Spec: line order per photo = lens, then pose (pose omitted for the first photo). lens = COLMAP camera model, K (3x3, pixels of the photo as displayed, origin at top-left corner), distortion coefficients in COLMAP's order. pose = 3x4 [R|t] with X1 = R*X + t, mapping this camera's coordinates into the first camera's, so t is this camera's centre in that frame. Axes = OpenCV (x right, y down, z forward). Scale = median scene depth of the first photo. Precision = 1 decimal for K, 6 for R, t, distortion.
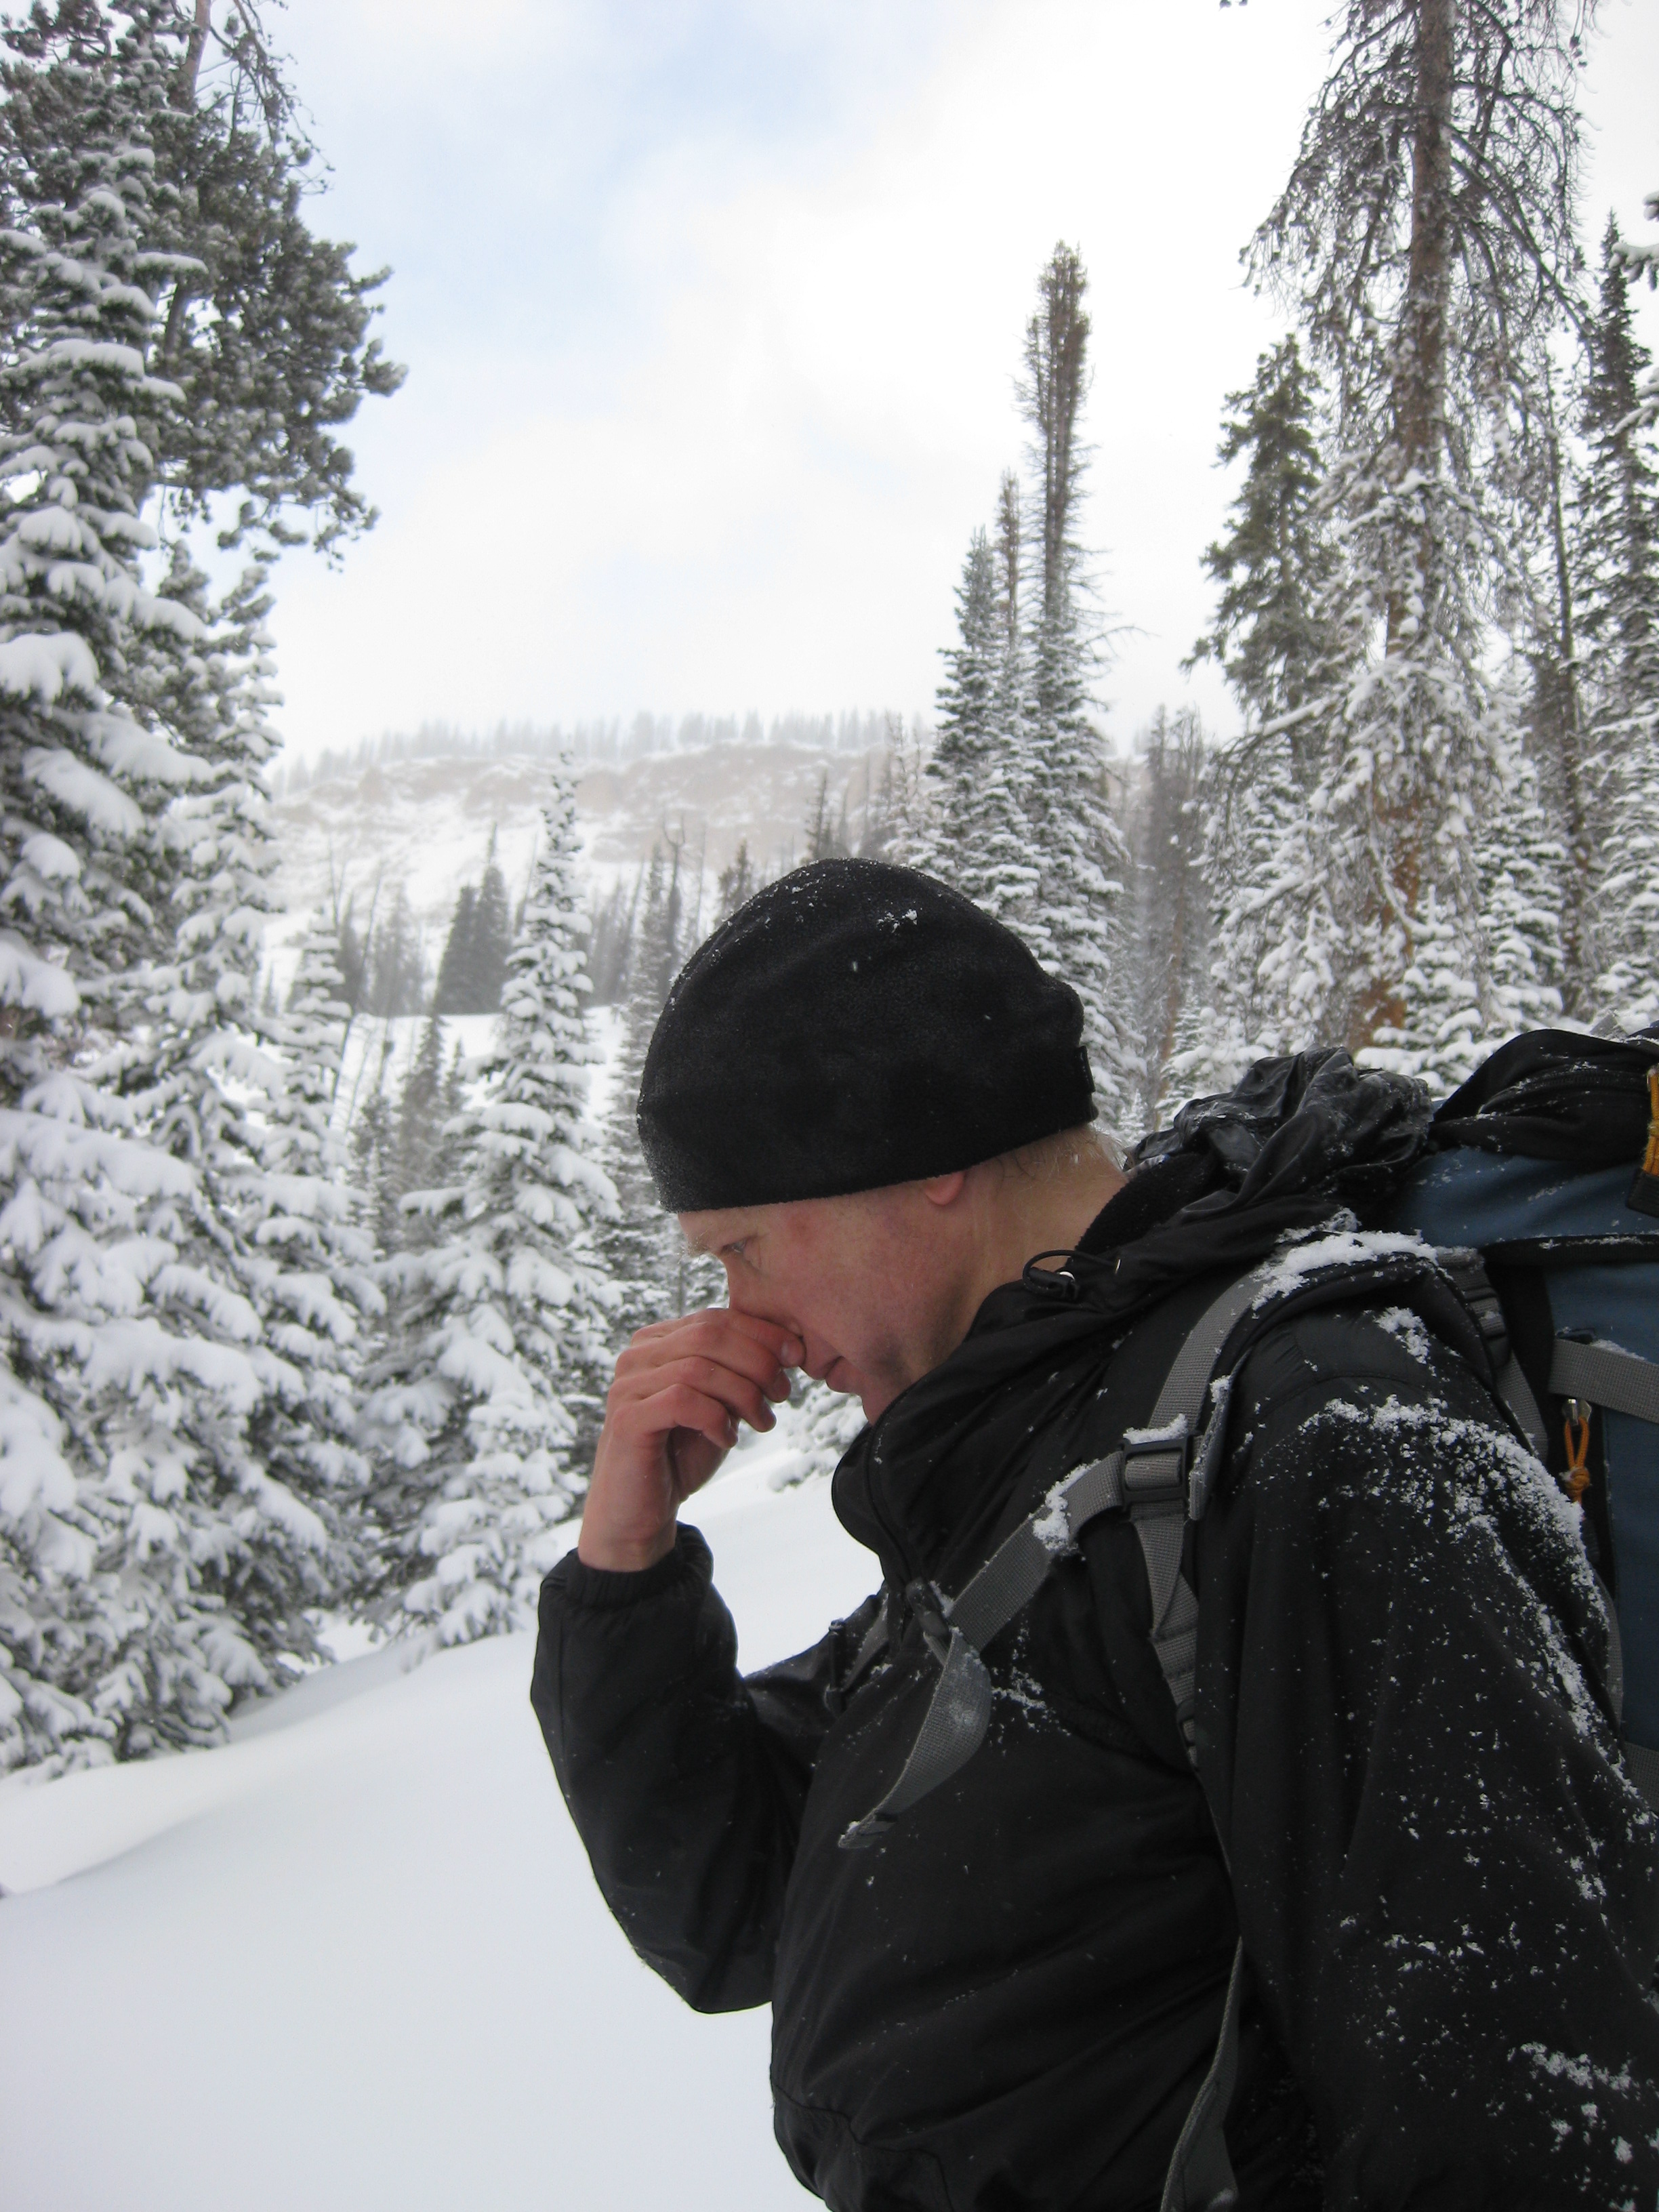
lens RADIAL K [[2400.7, 0, 829.5], [0, 2400.7, 1106.0], [0, 0, 1]] dist [-0.183649, 0.154095]
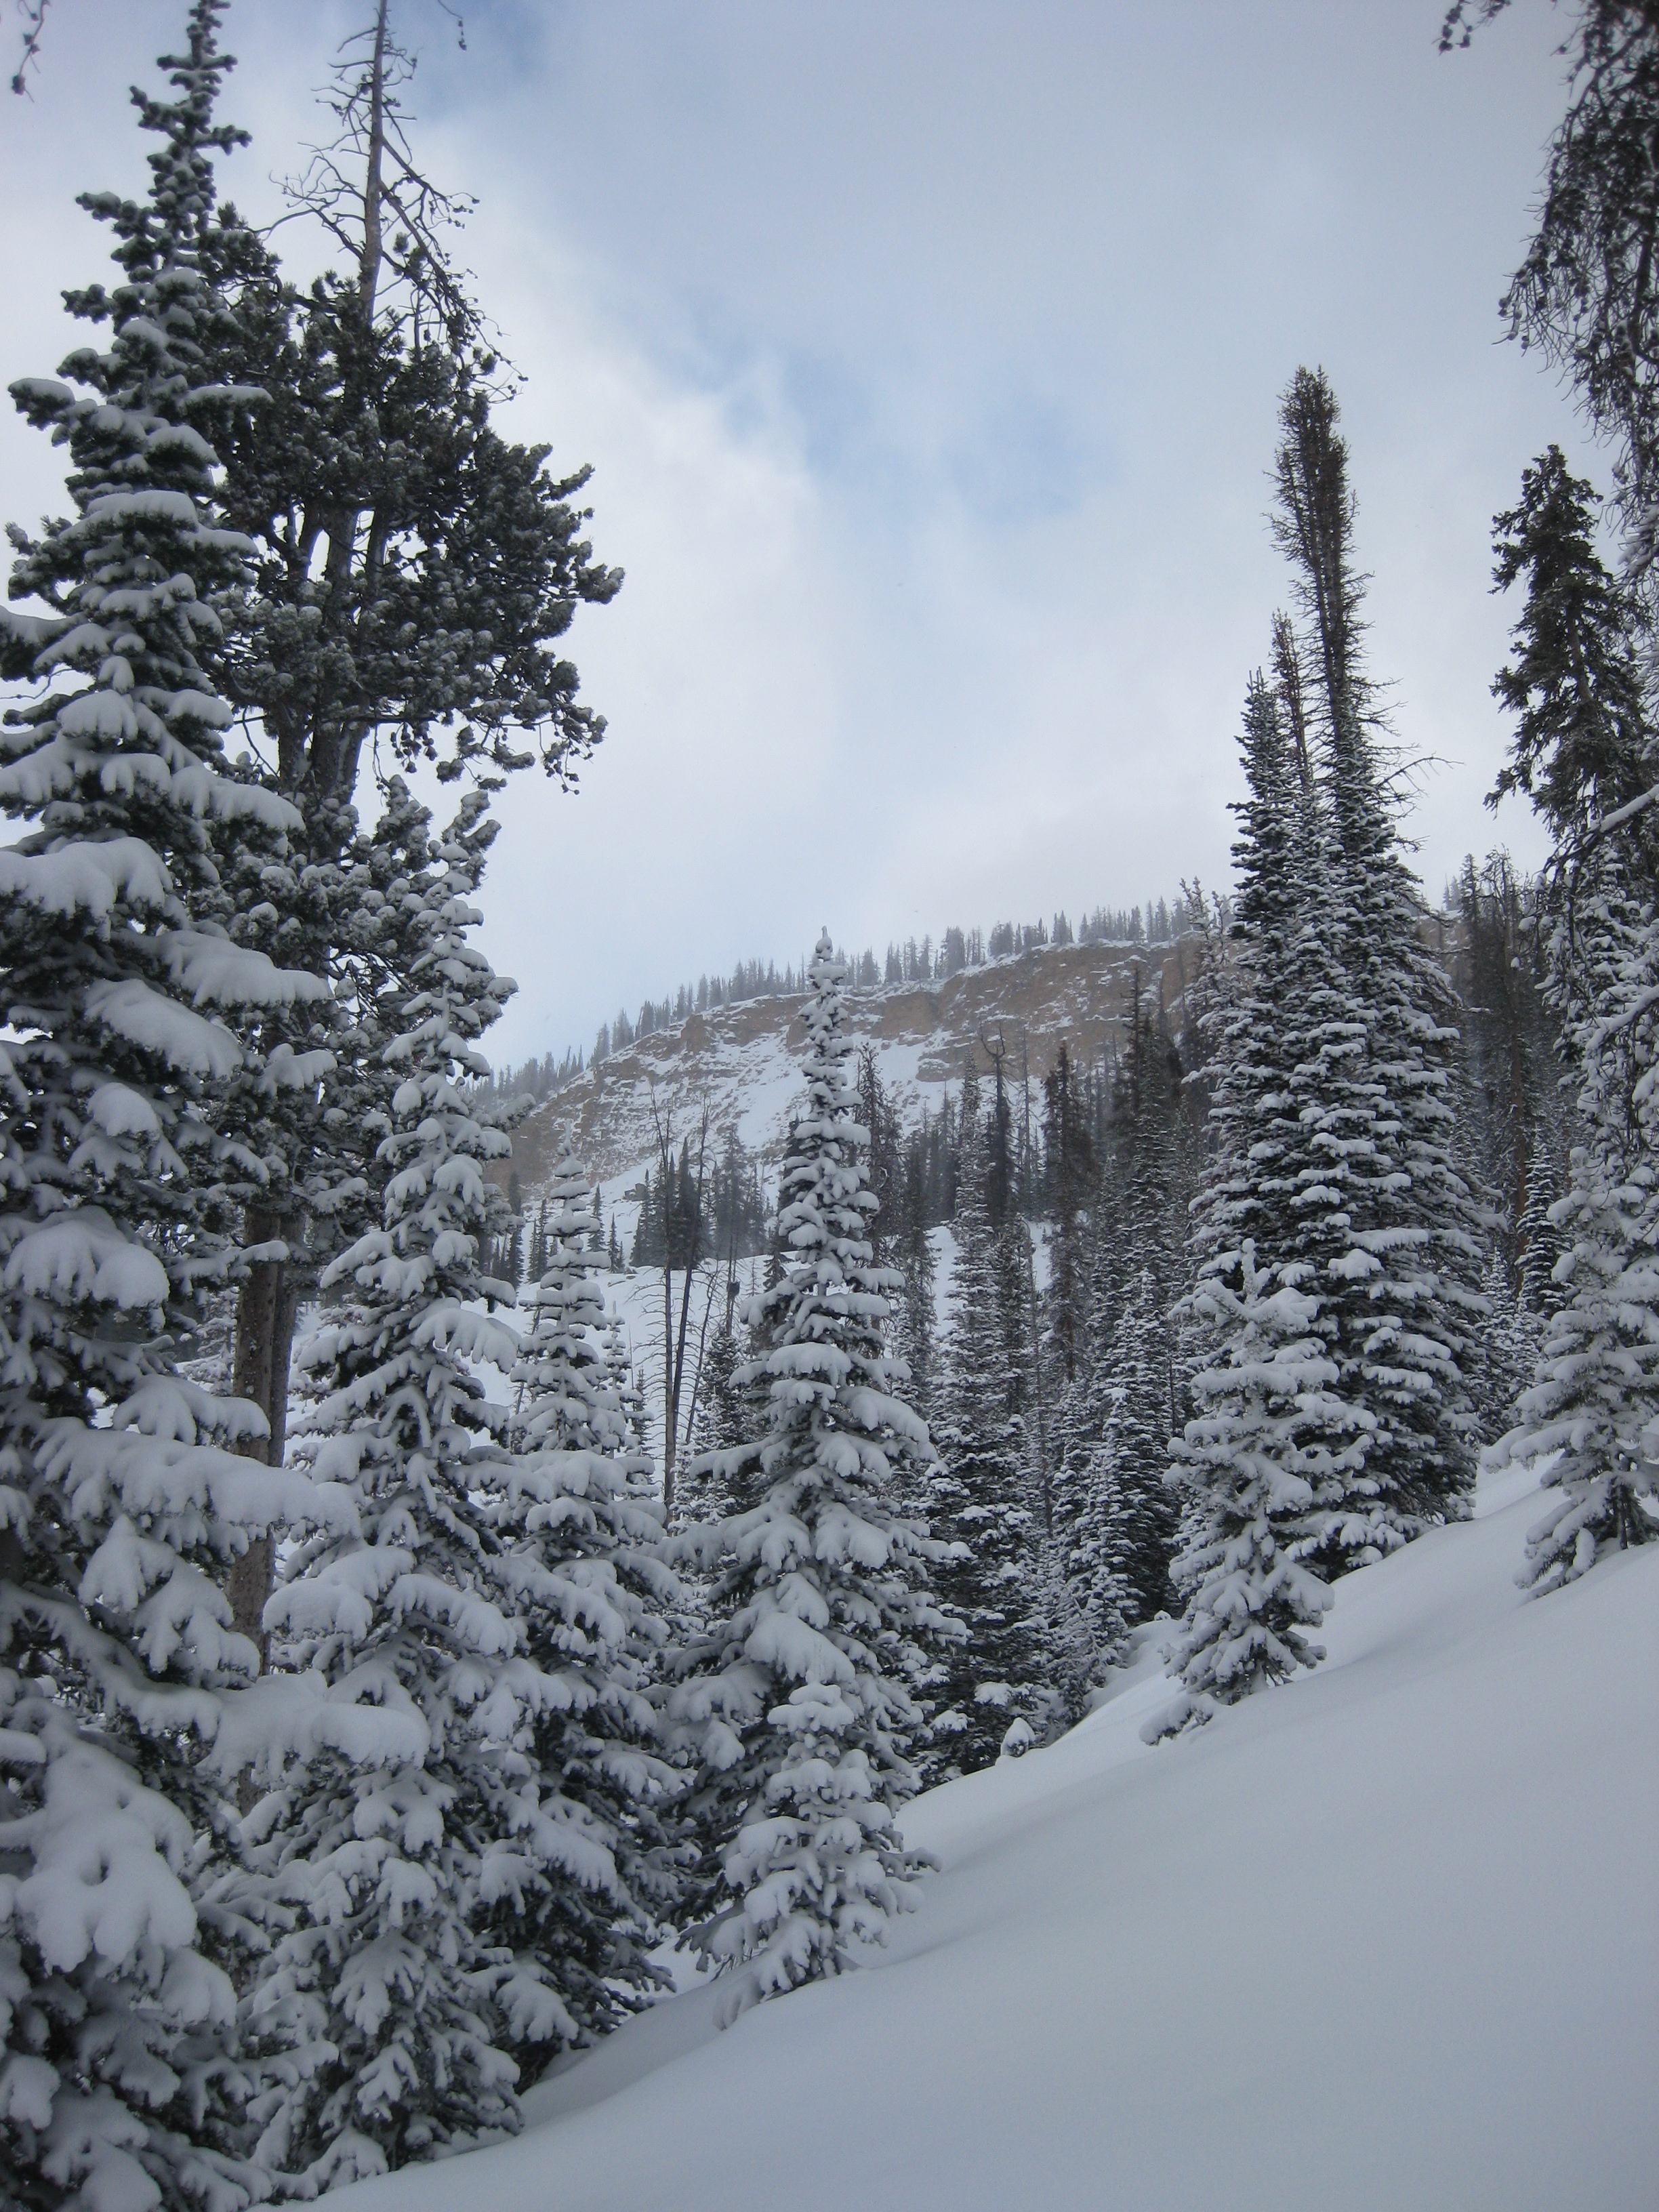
lens RADIAL K [[2395.0, 0, 849.3], [0, 2395.0, 1110.8], [0, 0, 1]] dist [-0.179268, 0.153419]
pose [[0.984812, -0.116679, -0.128570, 0.008527], [0.105200, 0.990117, -0.092738, -0.002374], [0.138120, 0.077804, 0.987355, 0.115112]]
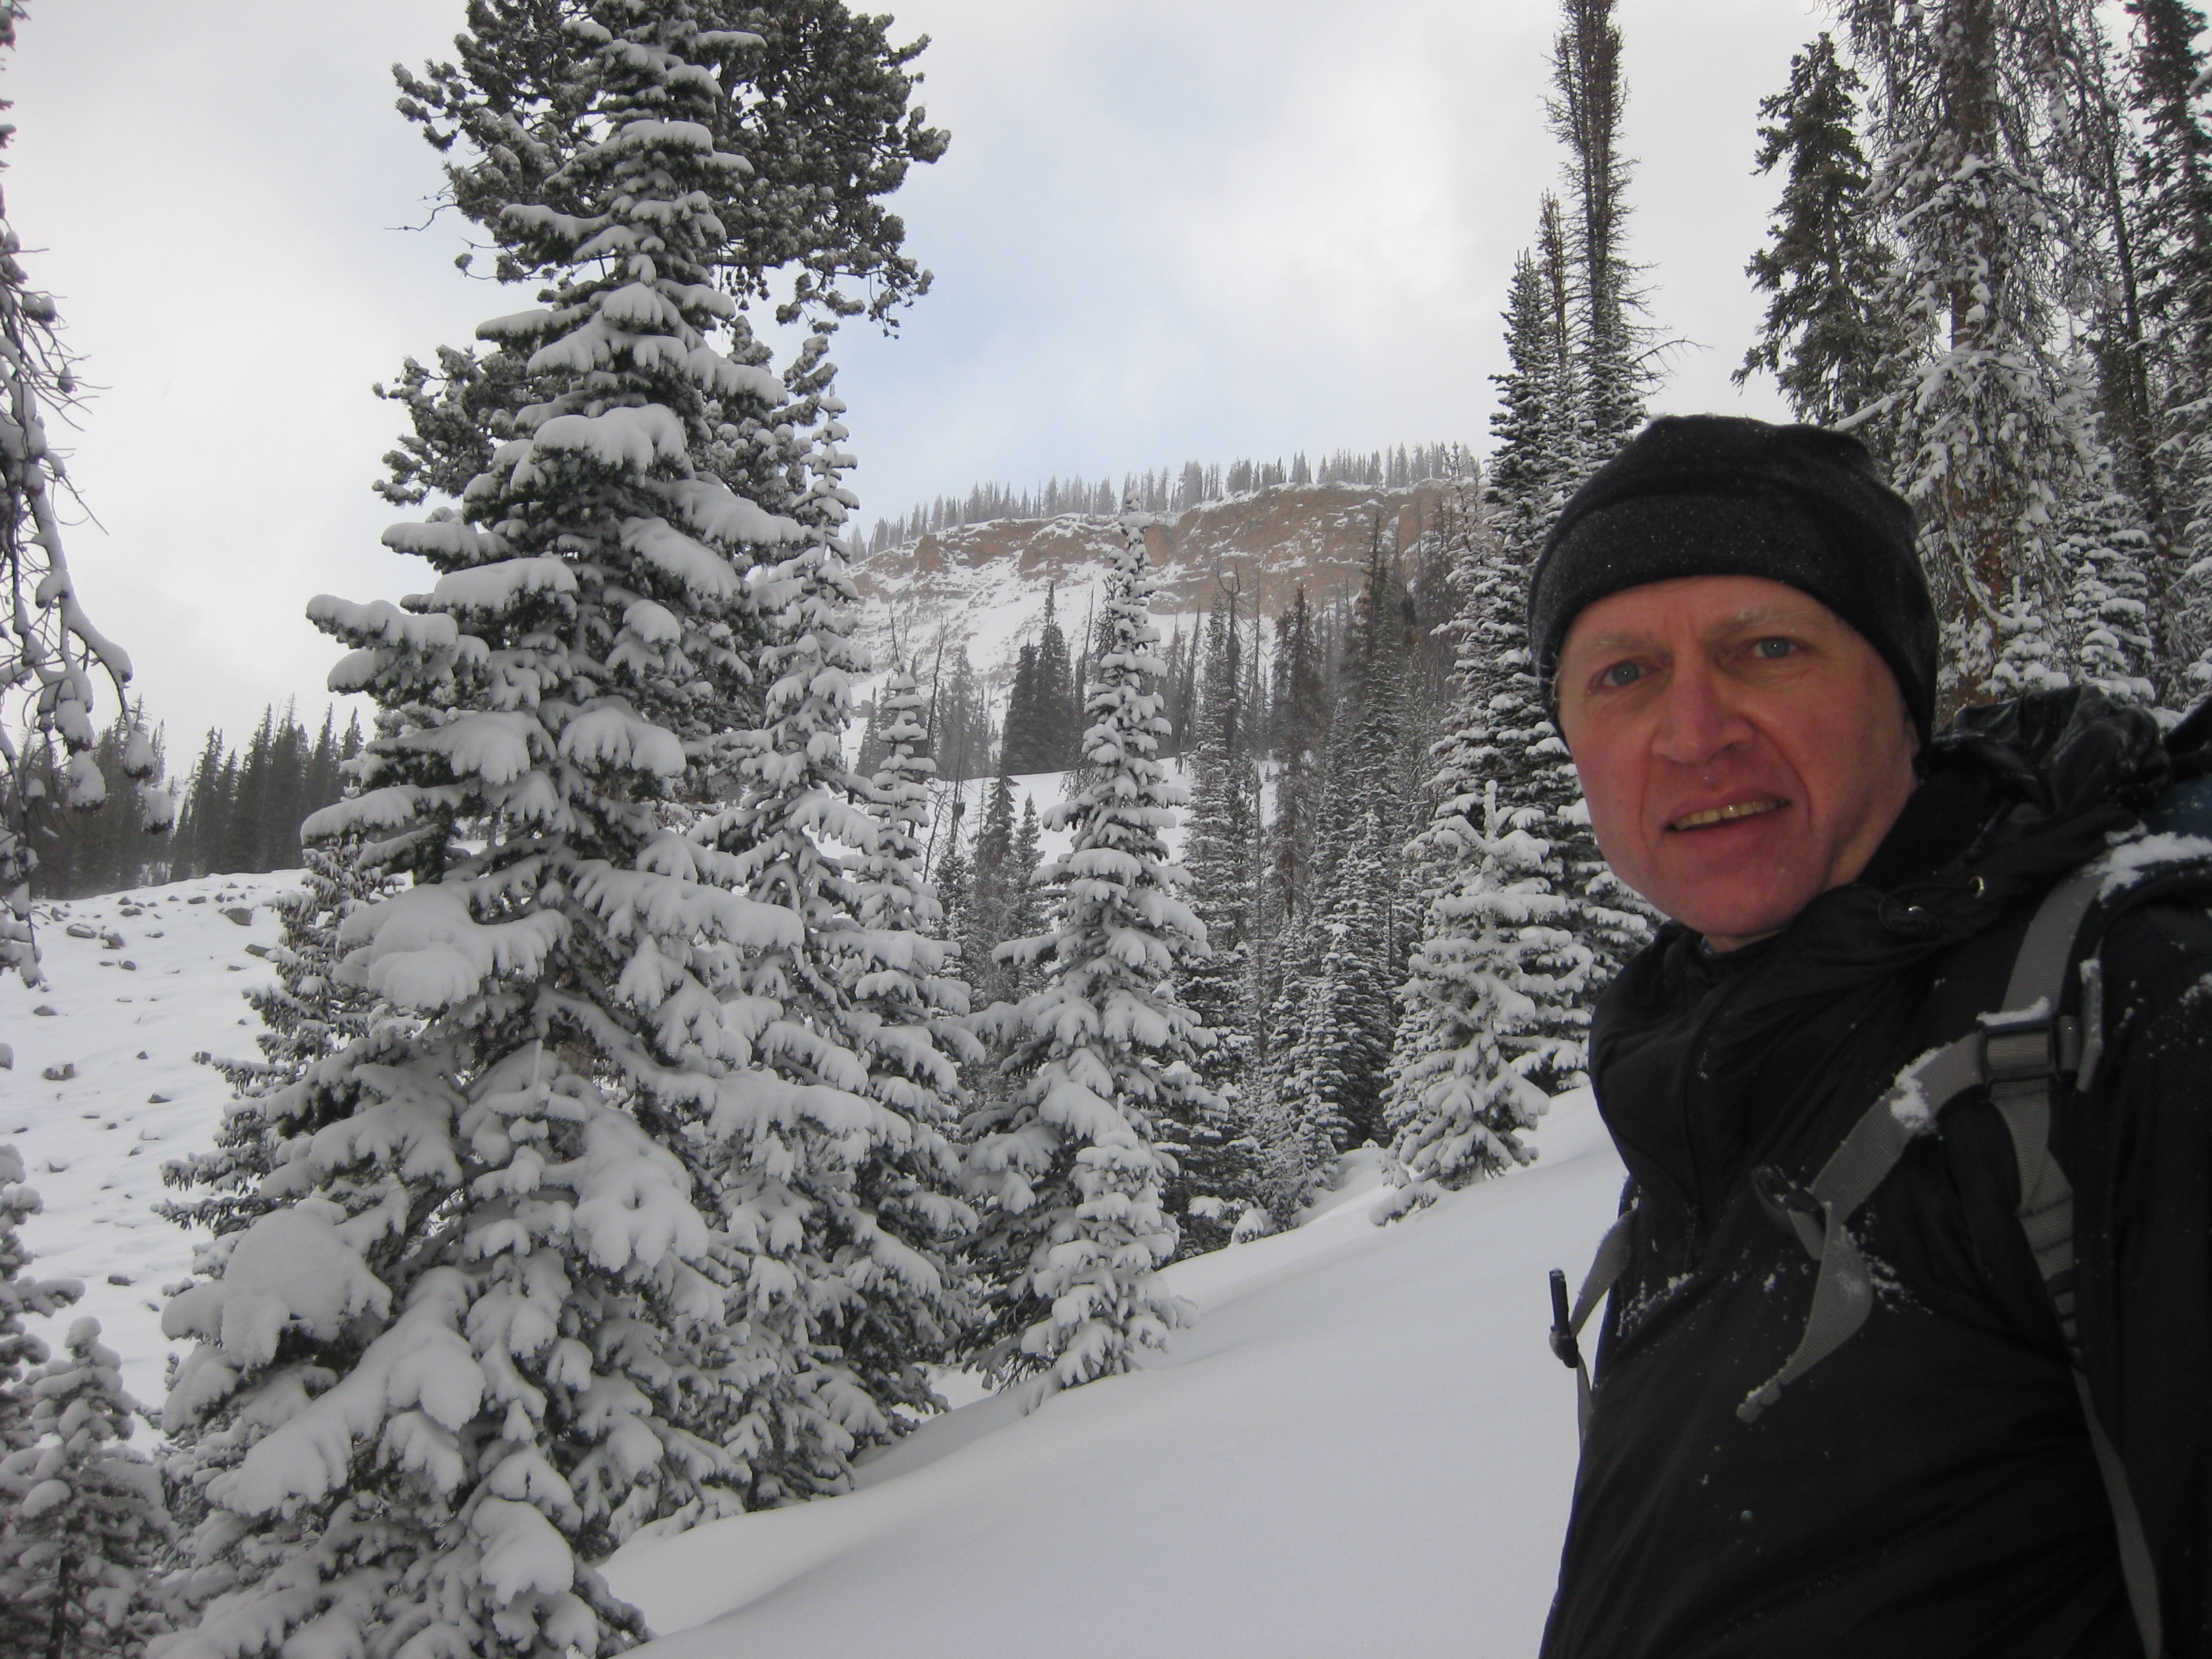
lens RADIAL K [[2395.1, 0, 1097.6], [0, 2395.1, 809.1], [0, 0, 1]] dist [-0.177177, 0.141632]
pose [[0.990804, -0.053928, -0.124094, -0.006939], [0.051644, 0.998433, -0.021557, 0.003764], [0.125063, 0.014950, 0.992036, -0.001172]]
